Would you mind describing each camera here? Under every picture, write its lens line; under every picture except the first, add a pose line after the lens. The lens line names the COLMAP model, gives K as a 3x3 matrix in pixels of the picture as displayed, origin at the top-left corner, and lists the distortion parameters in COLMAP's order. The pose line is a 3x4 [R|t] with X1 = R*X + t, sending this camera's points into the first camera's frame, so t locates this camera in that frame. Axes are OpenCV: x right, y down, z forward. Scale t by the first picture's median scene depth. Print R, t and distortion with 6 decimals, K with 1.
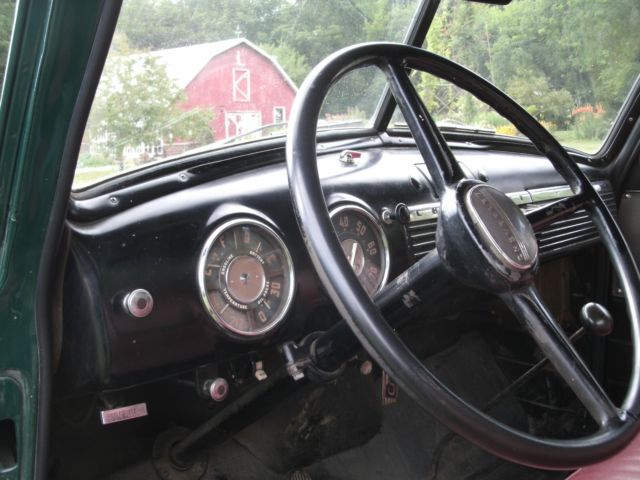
lens RADIAL K [[682.0, 0, 320.0], [0, 682.0, 240.0], [0, 0, 1]] dist [-0.346544, 0.574953]
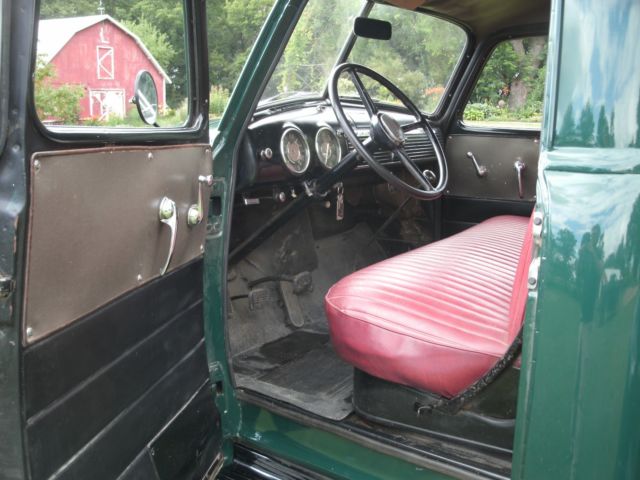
lens RADIAL K [[682.0, 0, 320.0], [0, 682.0, 240.0], [0, 0, 1]] dist [-0.346544, 0.574953]
pose [[0.977940, -0.019513, 0.207972, -0.012051], [0.013049, 0.999390, 0.032407, 0.006744], [-0.208478, -0.028978, 0.977598, -0.033301]]
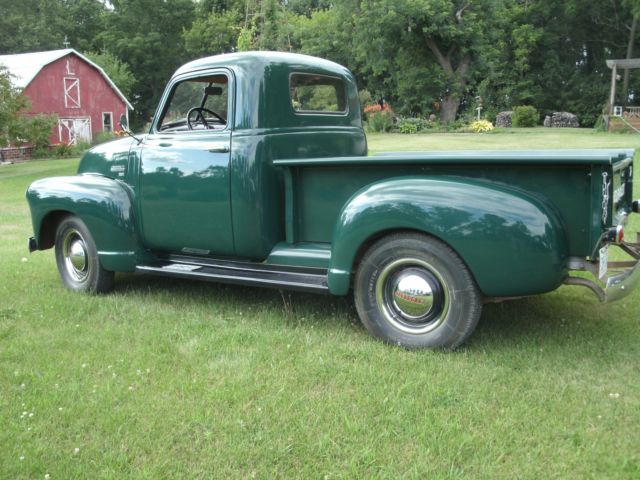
lens RADIAL K [[682.0, 0, 320.0], [0, 682.0, 240.0], [0, 0, 1]] dist [-0.346544, 0.574953]
pose [[0.965481, -0.051180, 0.255398, -0.011355], [0.051759, 0.998650, 0.004460, 0.024996], [-0.255281, 0.008913, 0.966826, -0.132254]]
